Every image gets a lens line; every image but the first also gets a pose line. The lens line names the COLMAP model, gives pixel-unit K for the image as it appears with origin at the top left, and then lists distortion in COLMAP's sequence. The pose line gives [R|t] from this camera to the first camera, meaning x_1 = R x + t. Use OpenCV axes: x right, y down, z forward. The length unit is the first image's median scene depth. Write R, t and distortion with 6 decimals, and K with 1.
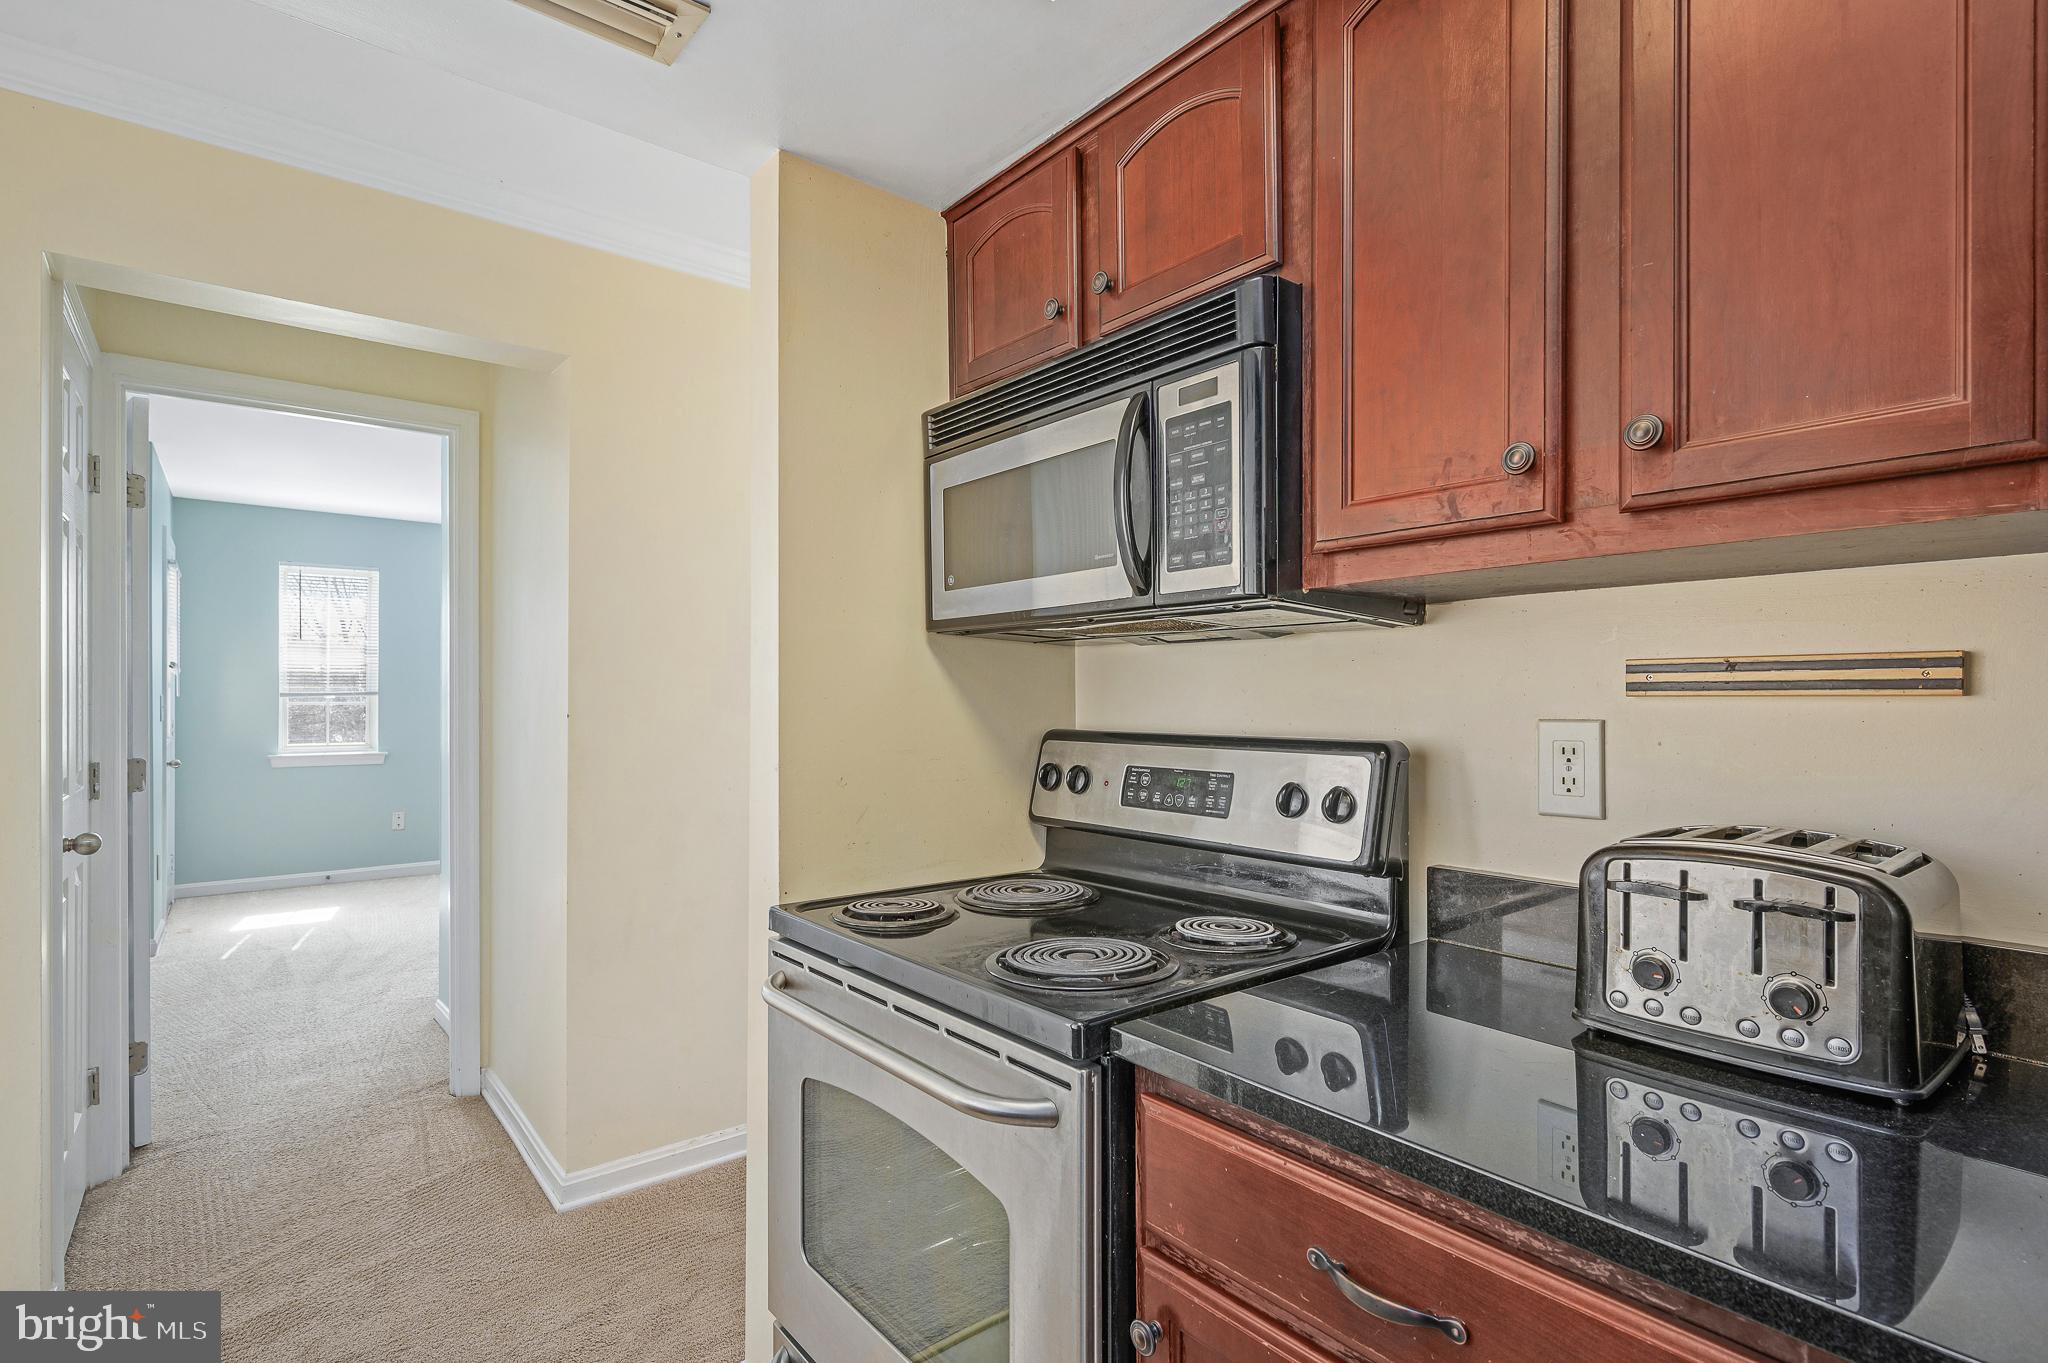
lens RADIAL K [[1006.6, 0, 1017.4], [0, 1006.6, 689.7], [0, 0, 1]] dist [0.000506, 0.000583]
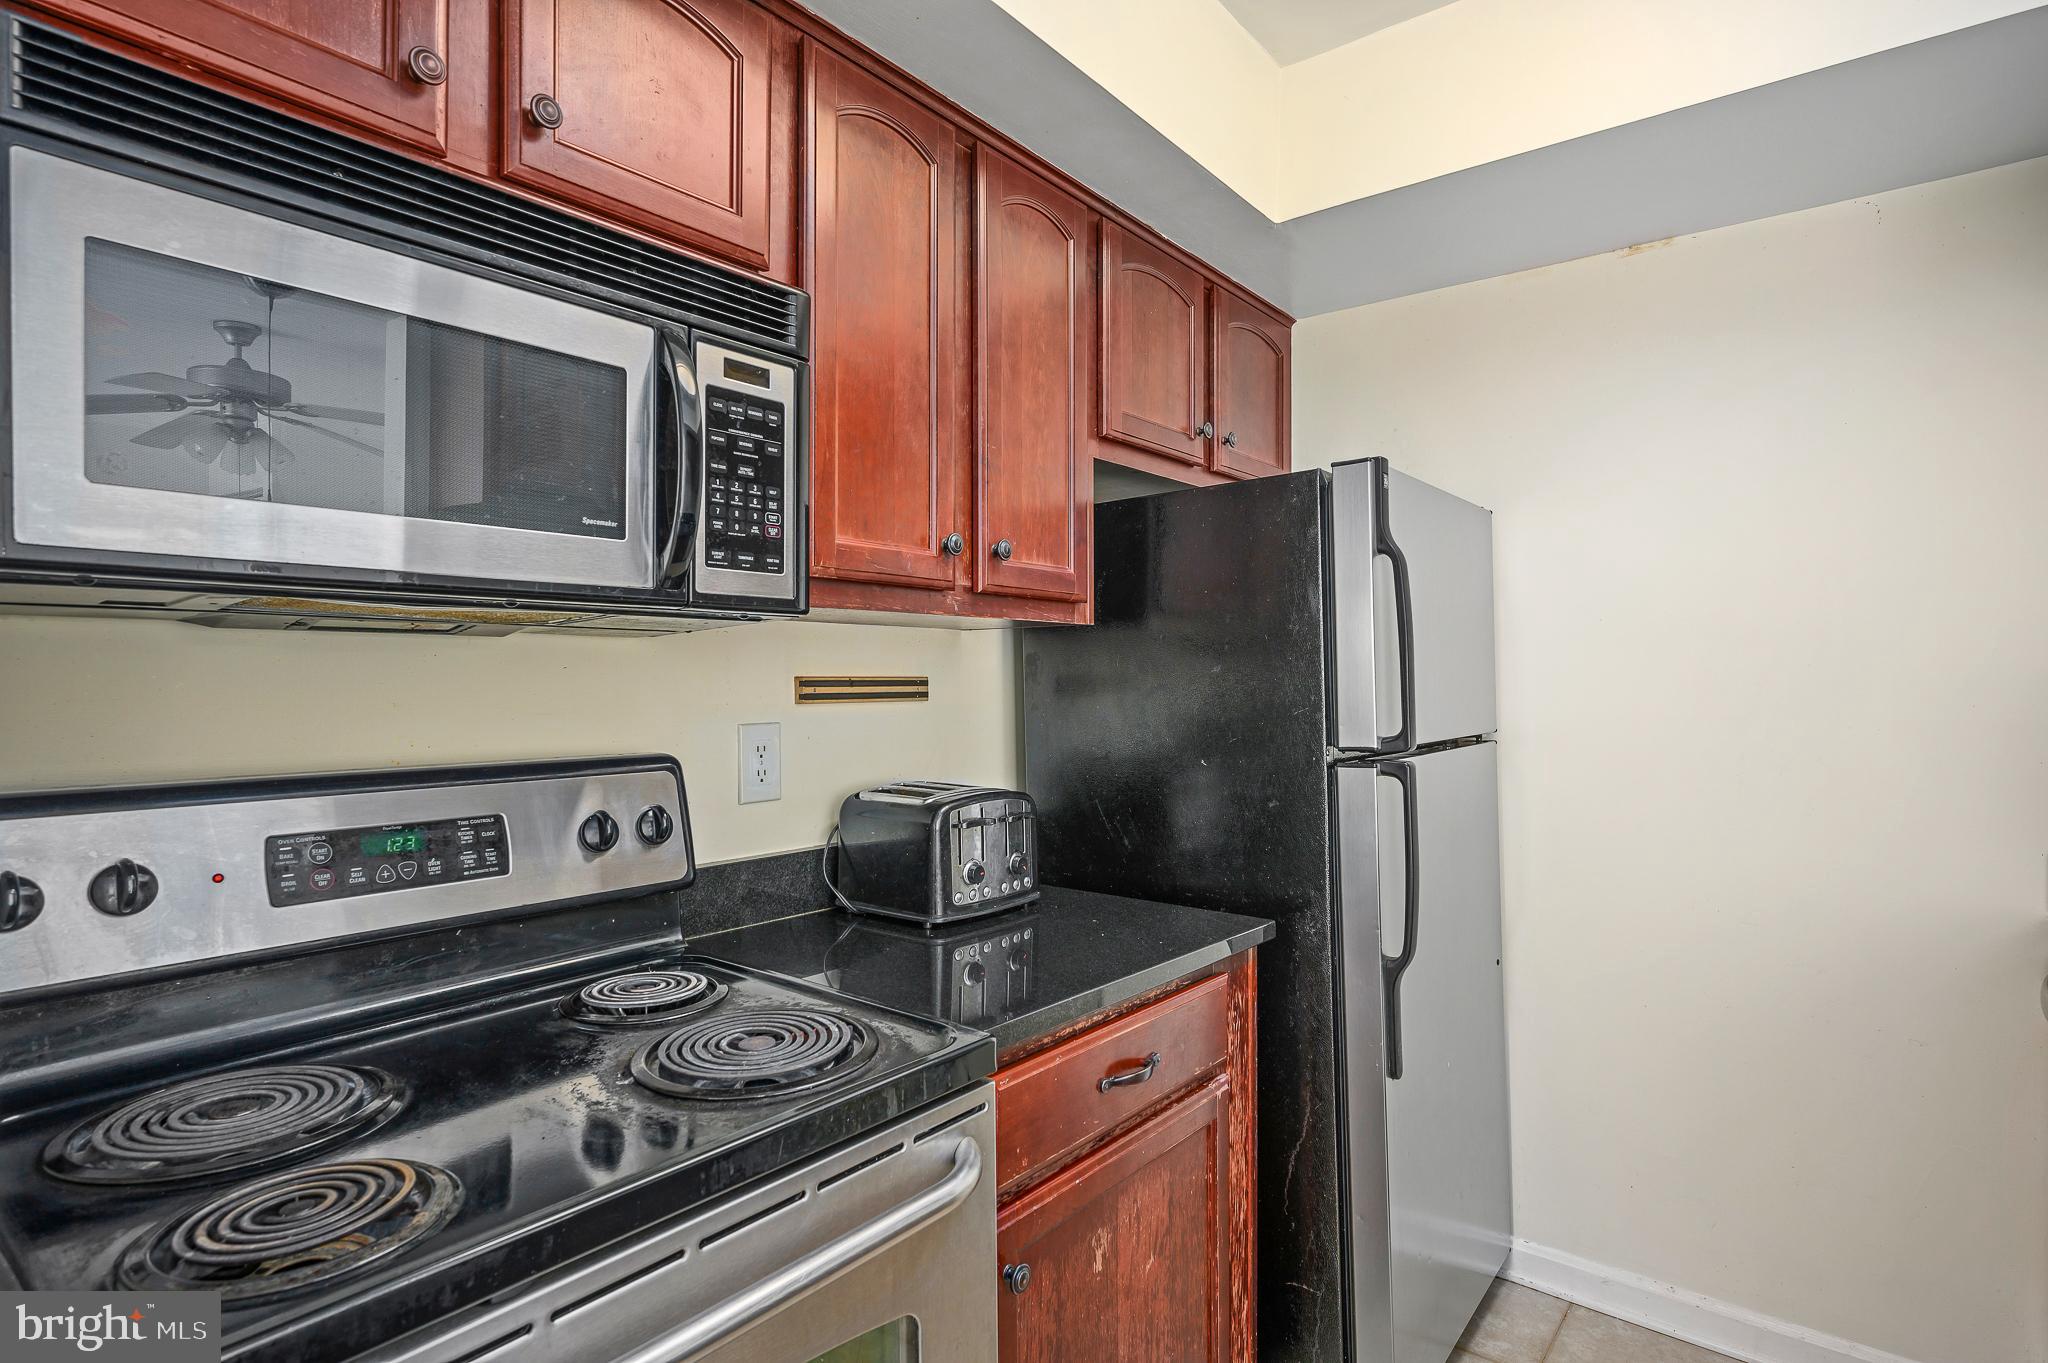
lens RADIAL K [[1071.0, 0, 1034.9], [0, 1071.0, 686.1], [0, 0, 1]] dist [-0.002710, -0.000207]
pose [[-0.220029, -0.004305, 0.975484, -0.799443], [-0.003340, 0.999988, 0.003660, -0.022034], [-0.975488, -0.002453, -0.220040, 0.948790]]
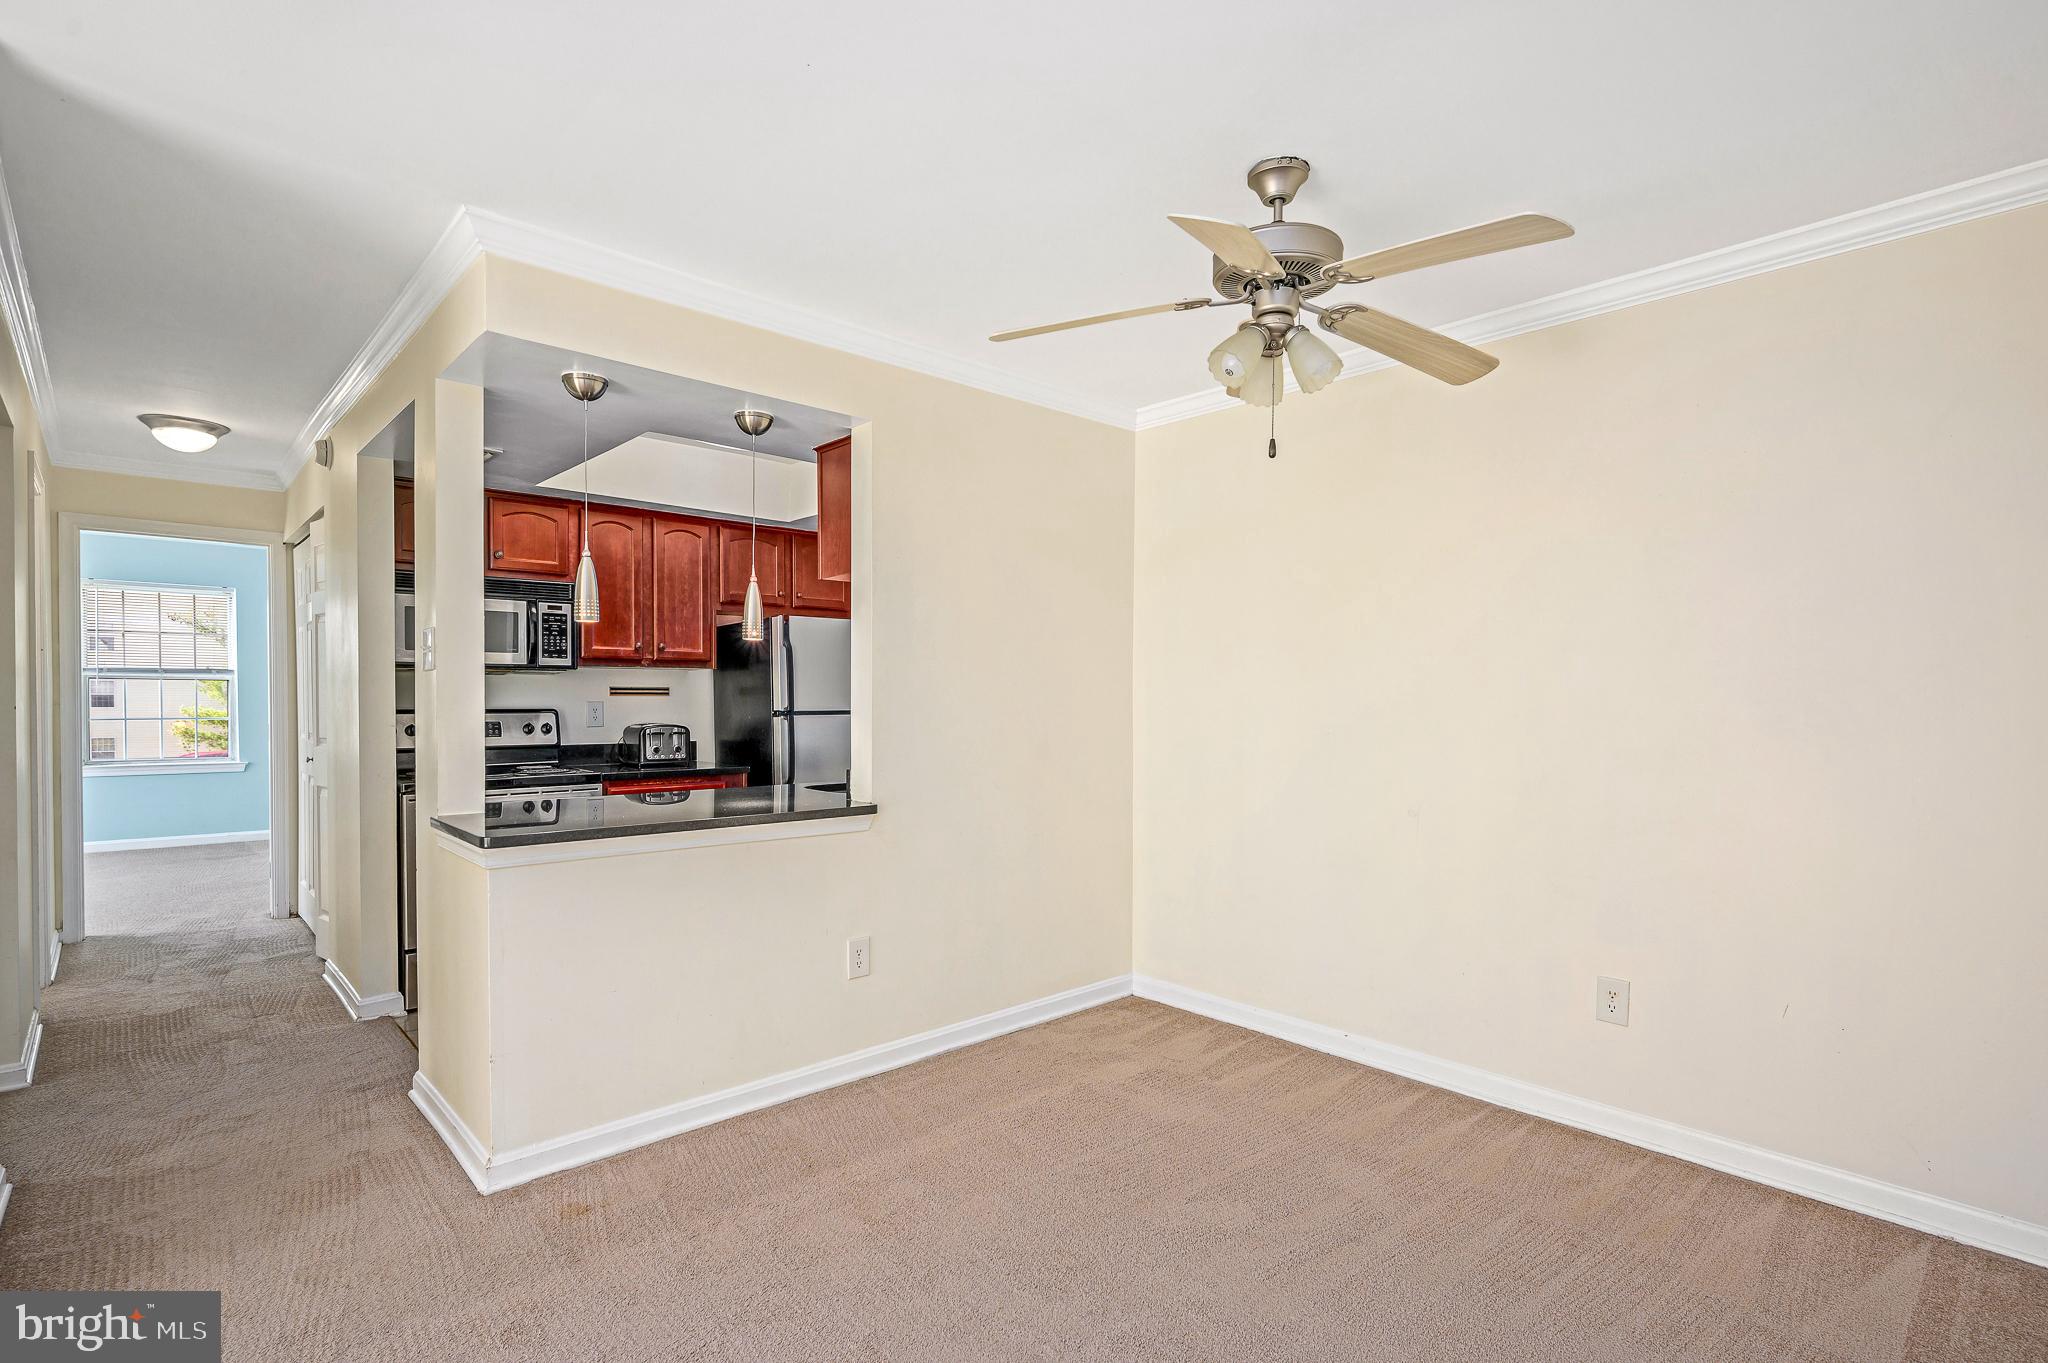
lens RADIAL K [[1006.6, 0, 1034.5], [0, 1006.6, 711.0], [0, 0, 1]] dist [0.000506, 0.000583]
pose [[-0.063558, -0.013447, 0.997888, -3.378165], [-0.009632, 0.999871, 0.012860, 0.000283], [-0.997932, -0.008795, -0.063679, -0.434674]]
